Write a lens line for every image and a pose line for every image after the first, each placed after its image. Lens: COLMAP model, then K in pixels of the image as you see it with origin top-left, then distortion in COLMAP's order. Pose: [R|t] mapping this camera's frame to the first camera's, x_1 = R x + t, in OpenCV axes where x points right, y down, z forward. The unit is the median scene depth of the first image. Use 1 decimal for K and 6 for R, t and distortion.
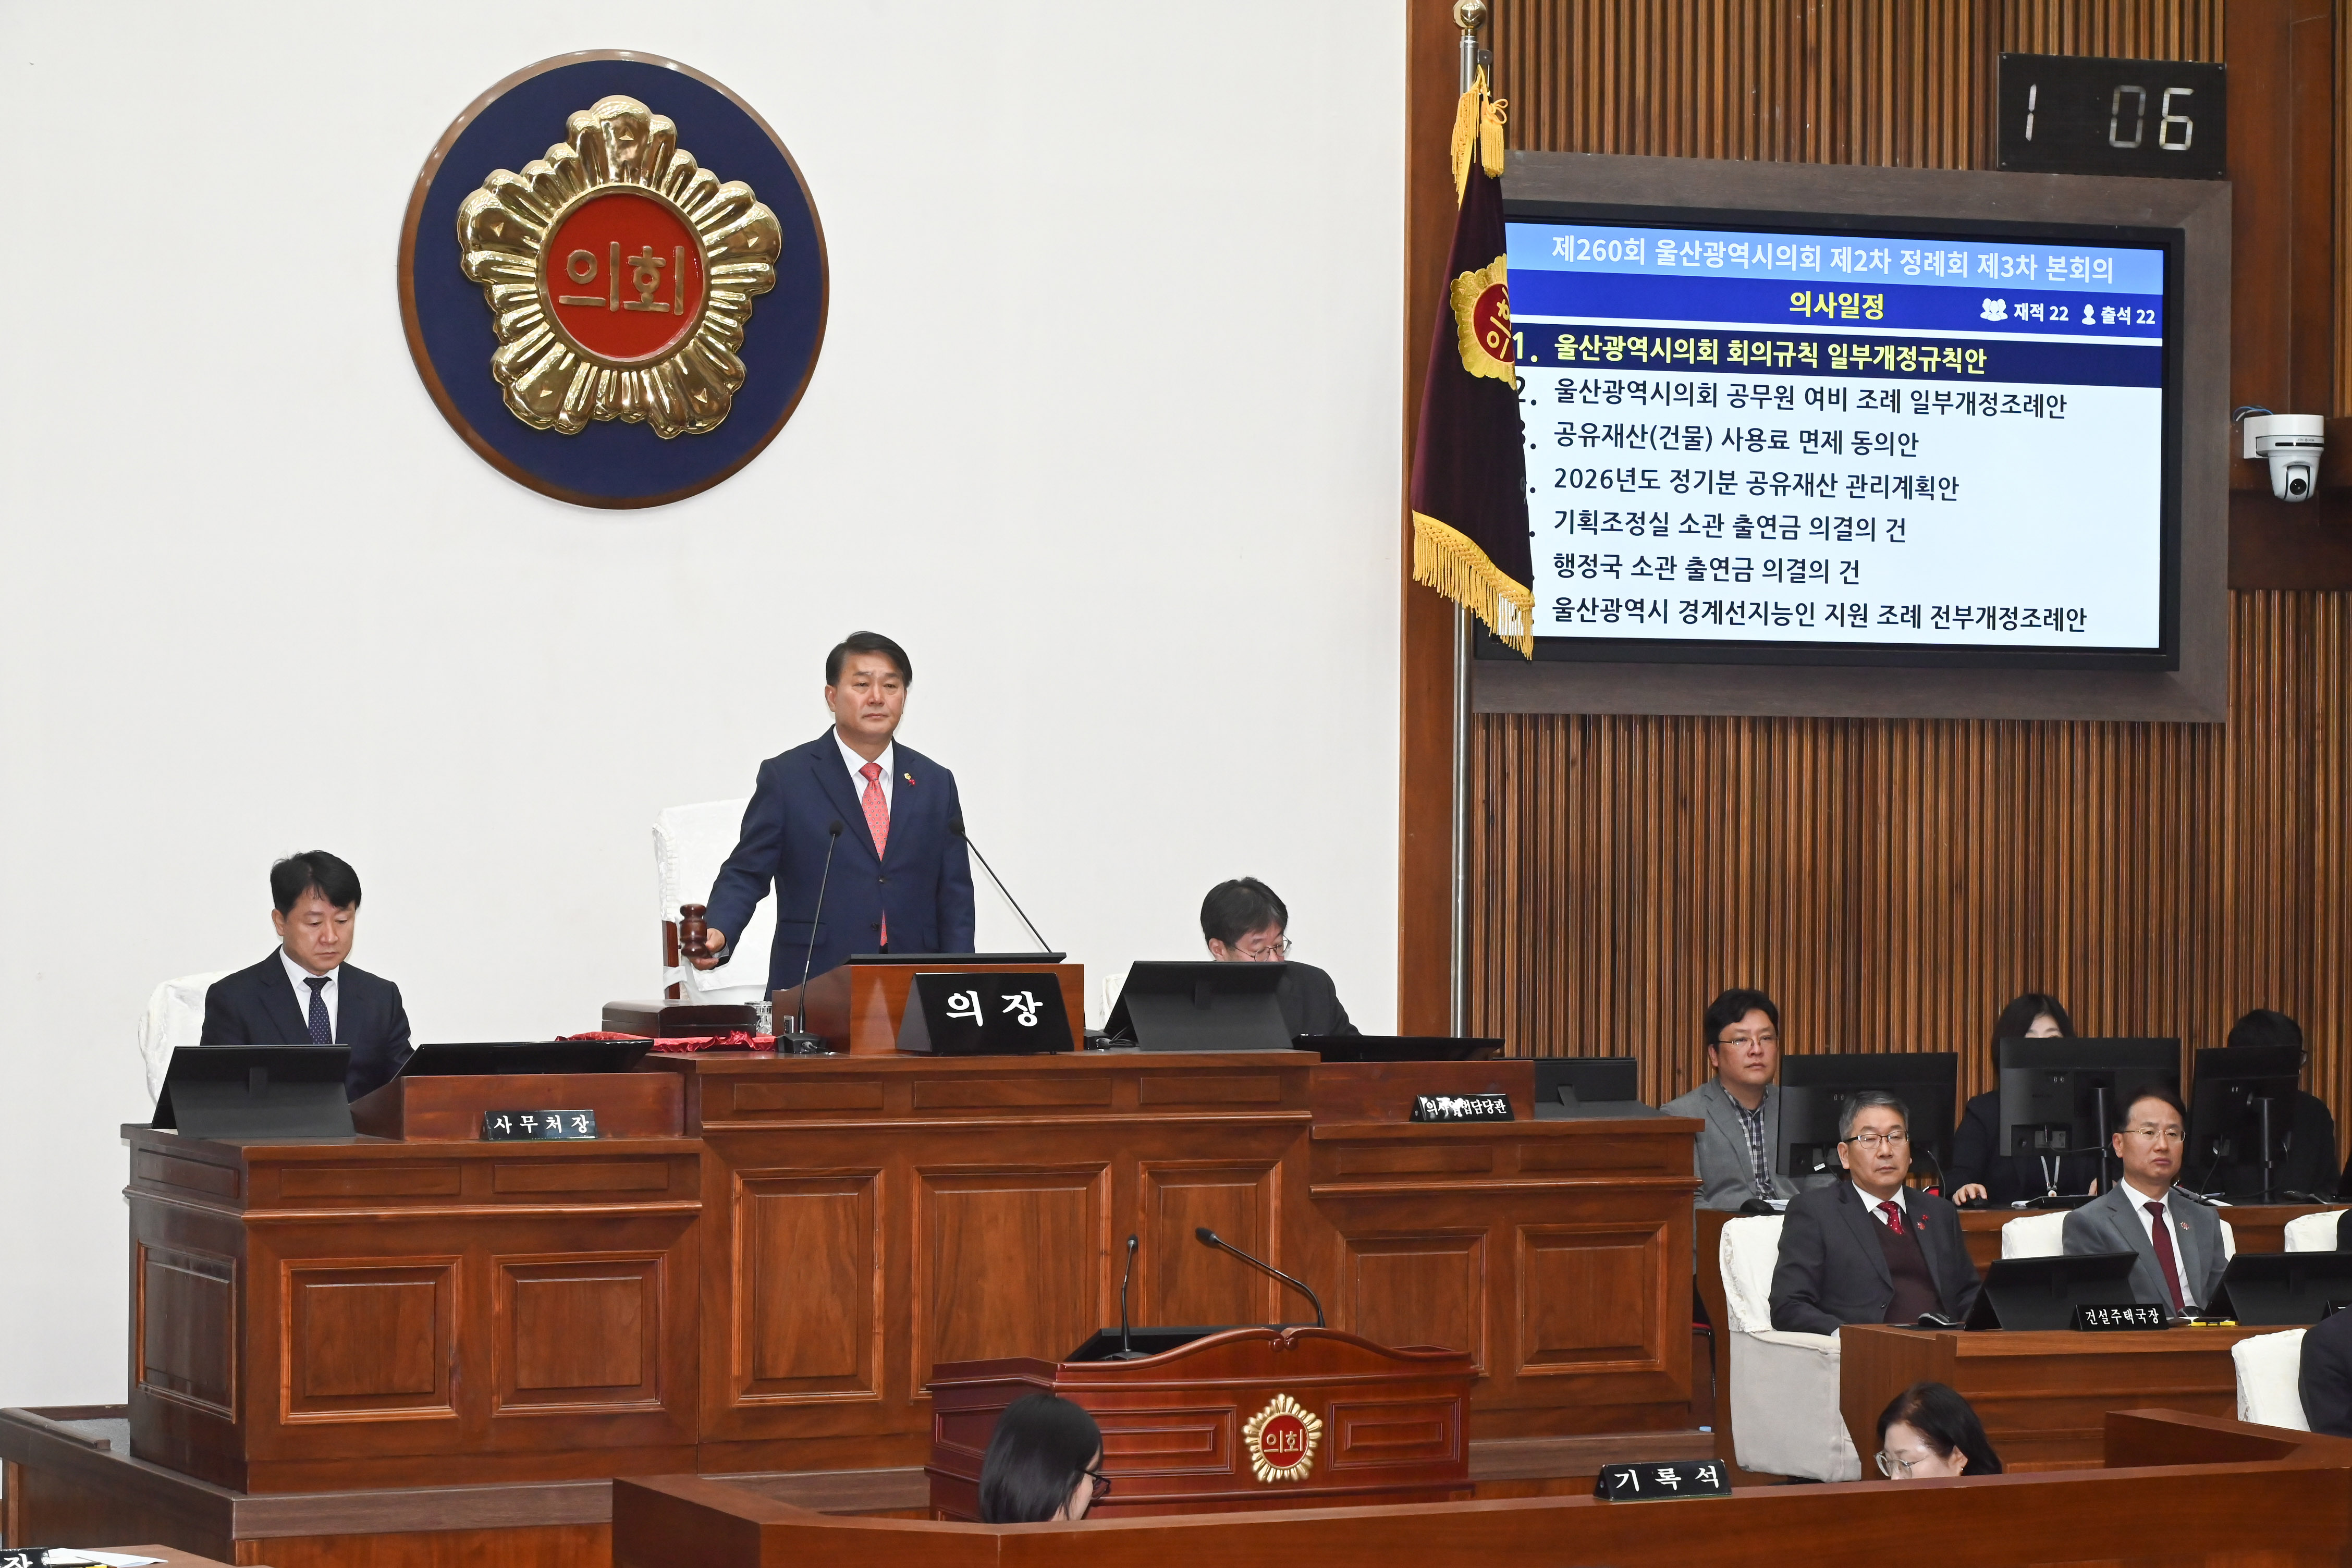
lens RADIAL K [[6217.1, 0, 1176.0], [0, 6217.1, 784.0], [0, 0, 1]] dist [-0.082542, -0.437354]
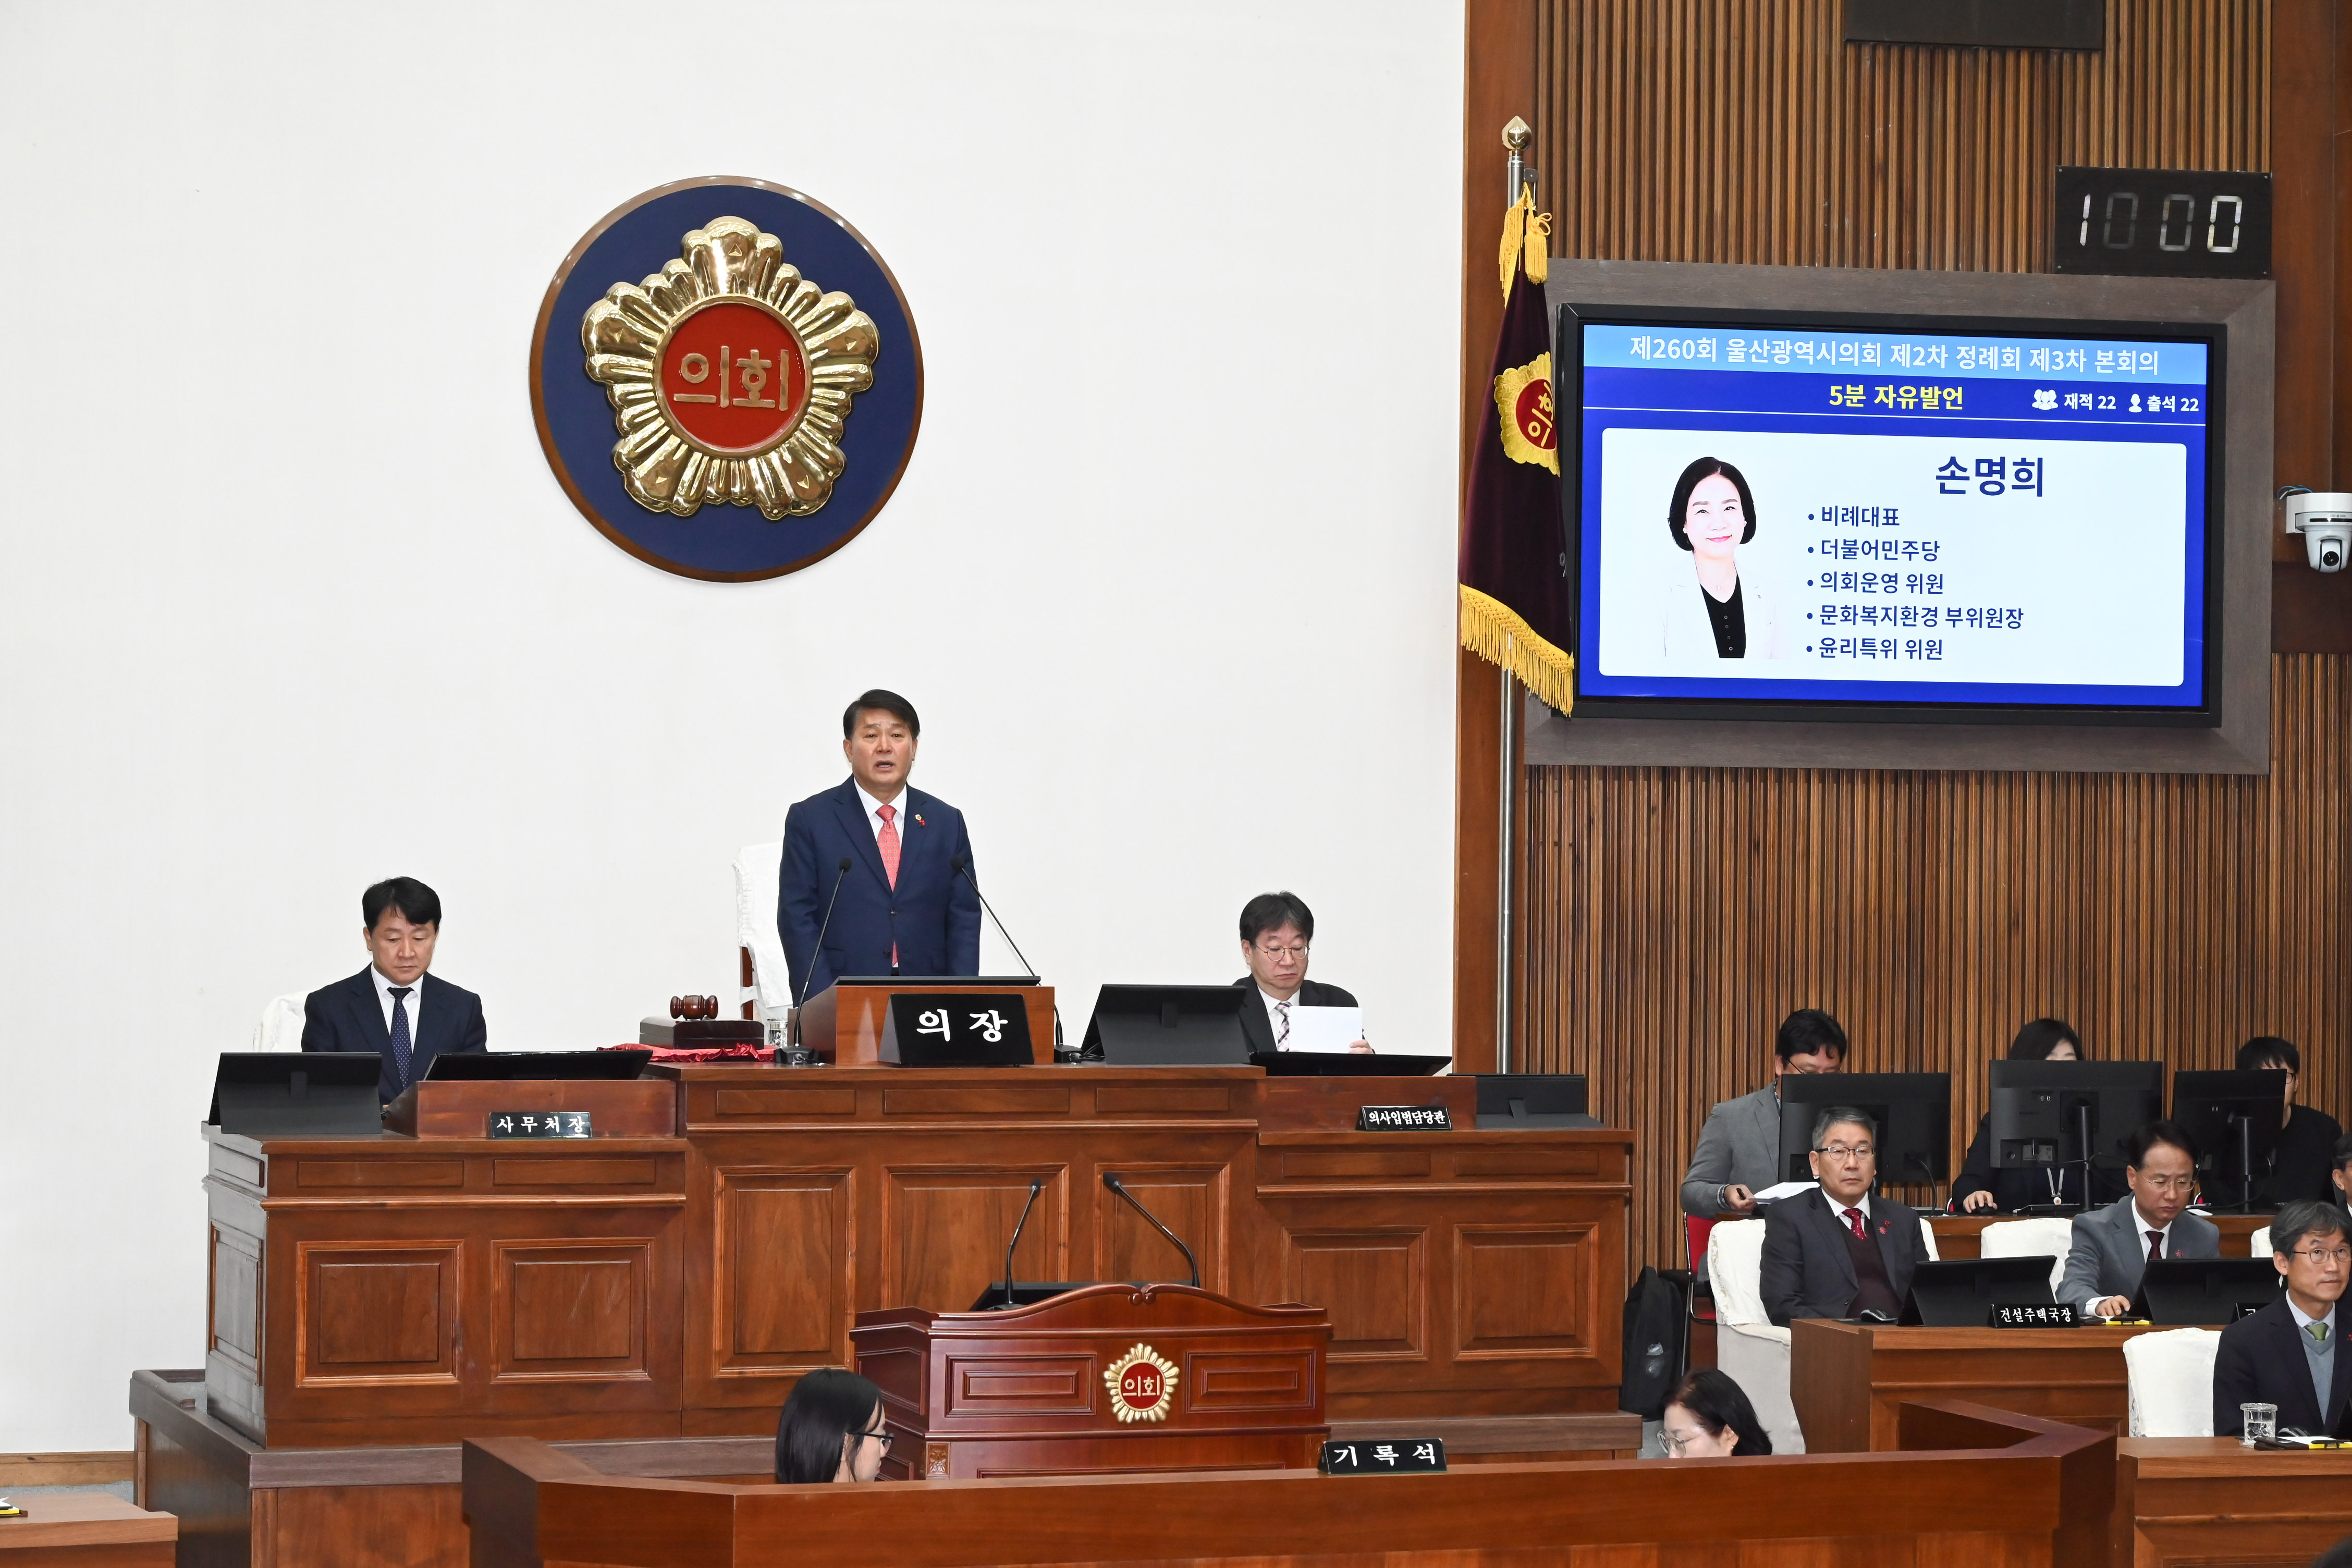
lens RADIAL K [[5466.4, 0, 1176.0], [0, 5466.4, 784.0], [0, 0, 1]] dist [-0.003073, 0.030577]
pose [[0.992966, 0.001949, -0.118387, 0.107164], [-0.003012, 0.999957, -0.008798, 0.000958], [0.118365, 0.009093, 0.992929, 0.020753]]
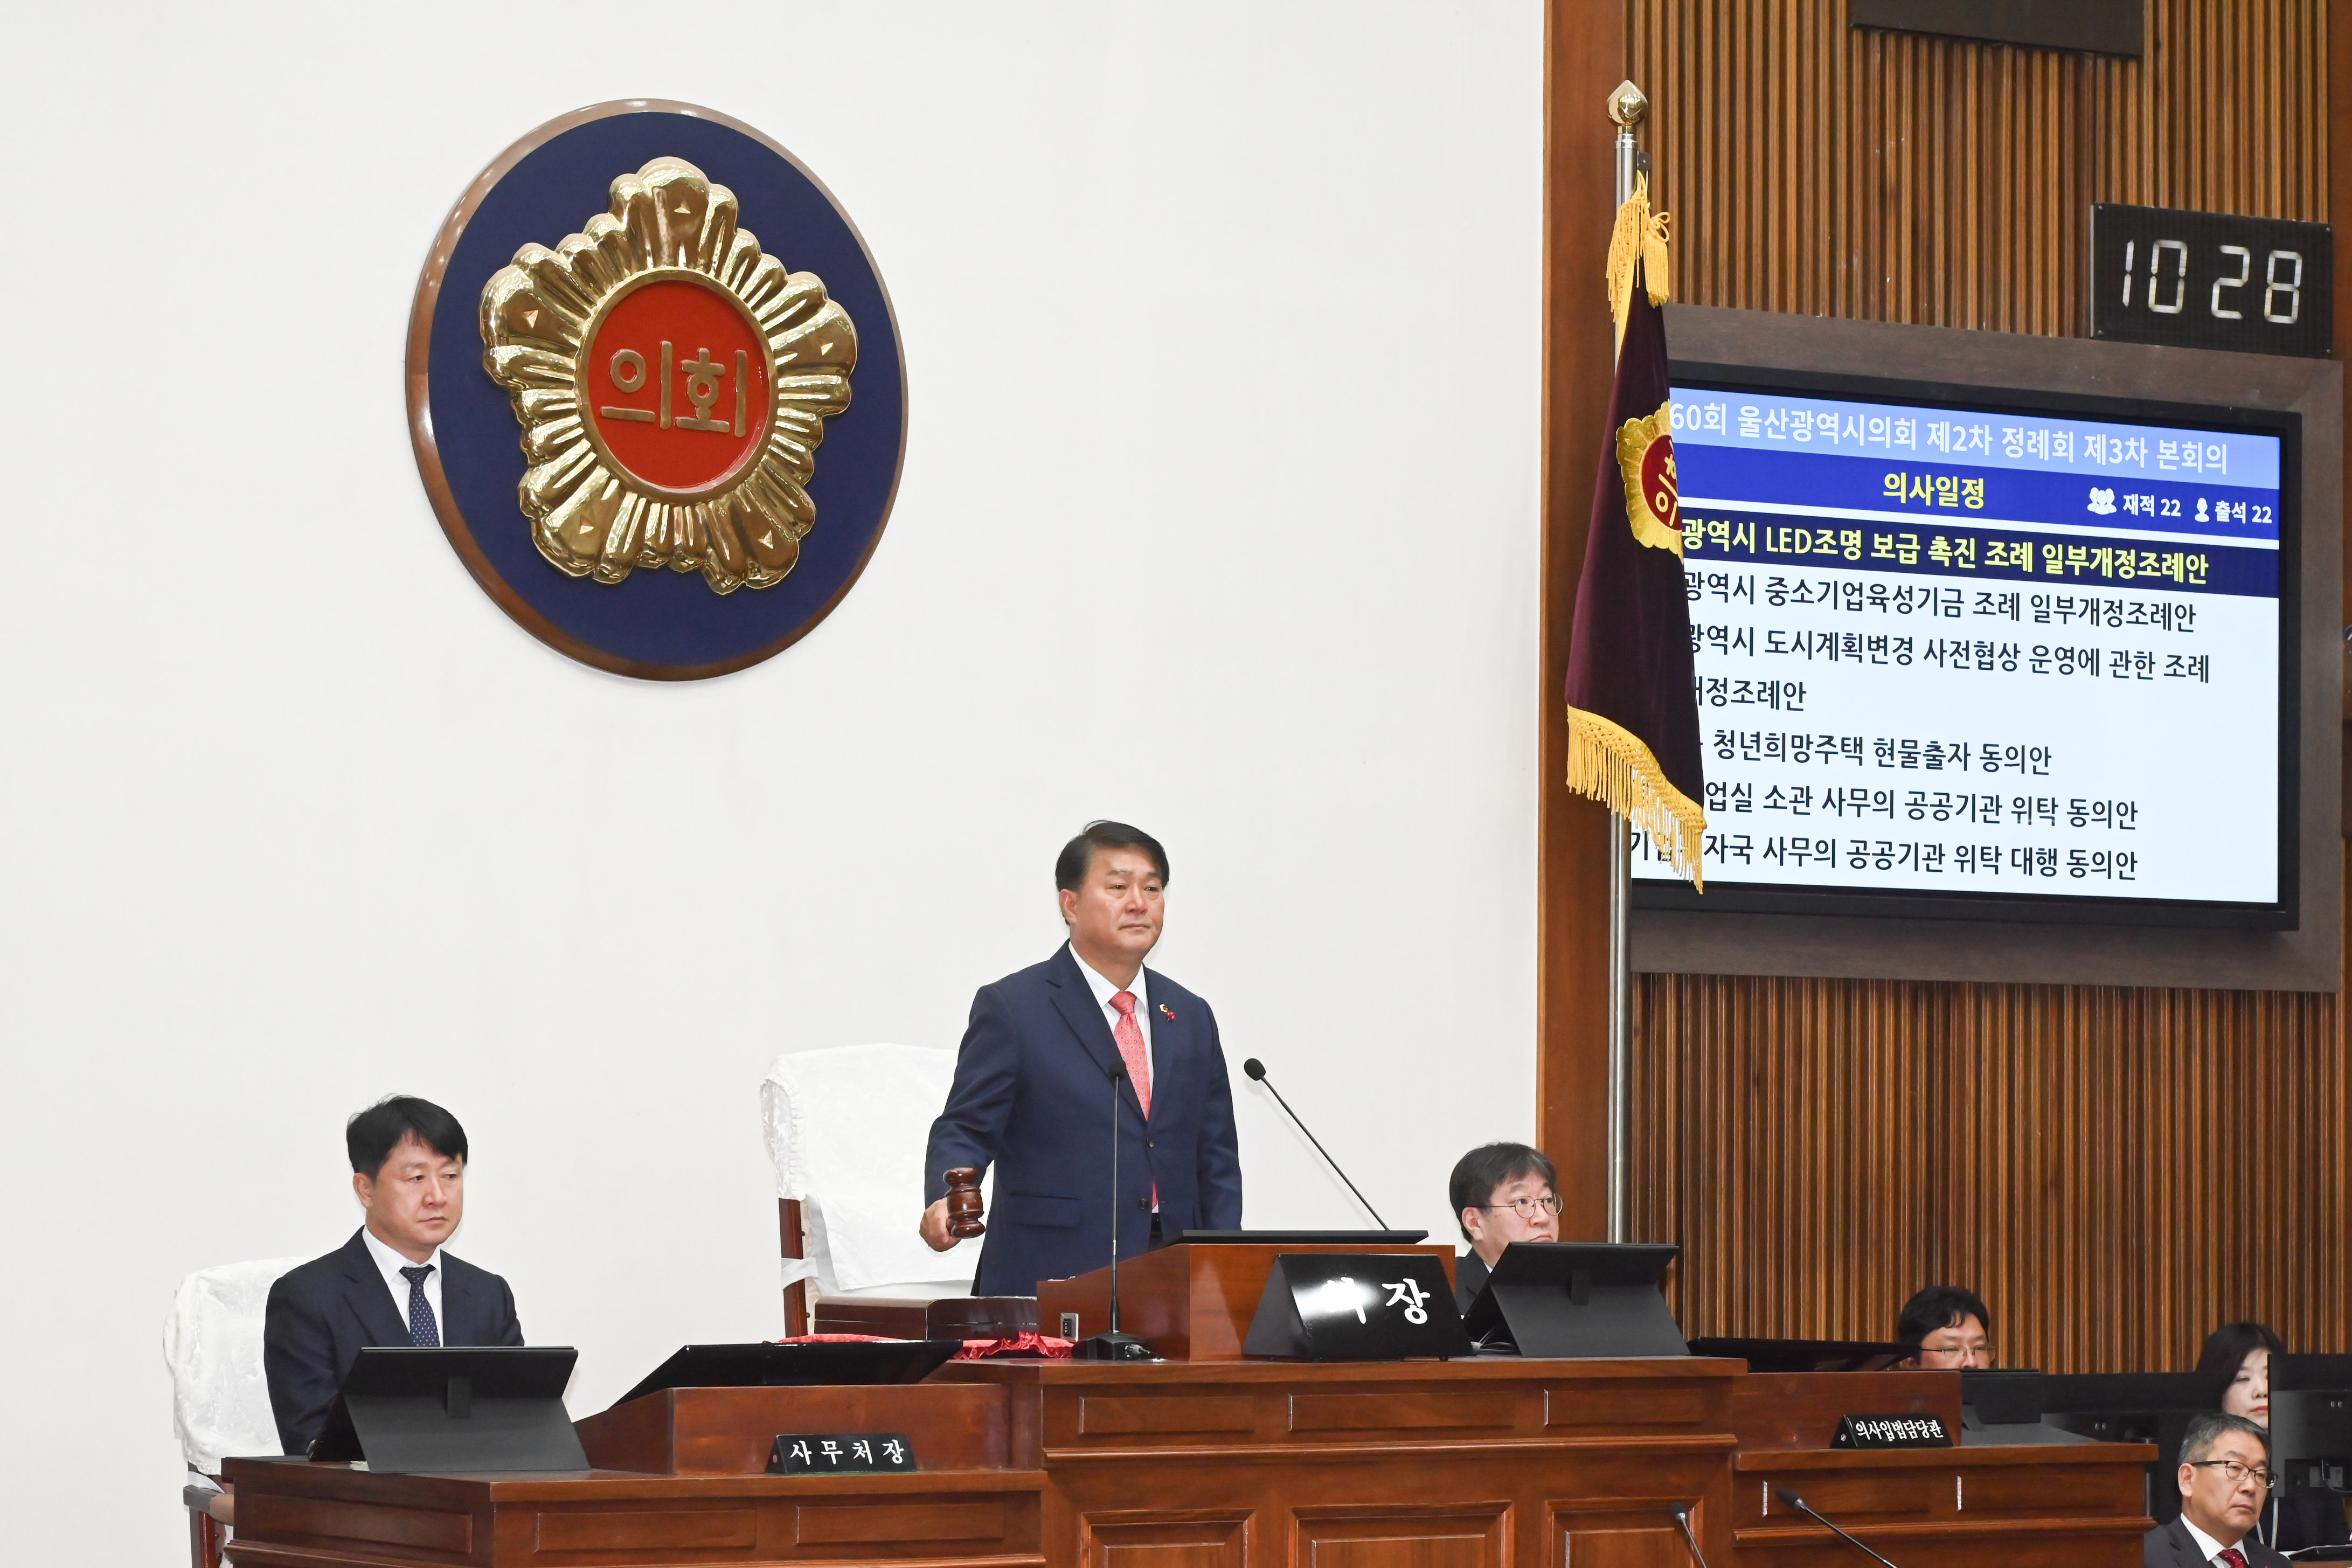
lens RADIAL K [[6359.5, 0, 1176.0], [0, 6359.5, 784.0], [0, 0, 1]] dist [-0.066834, -0.439101]
pose [[0.985496, 0.012556, 0.169235, -0.159214], [-0.002345, 0.998171, -0.060402, 0.016968], [-0.169684, 0.059129, 0.983723, 0.195081]]
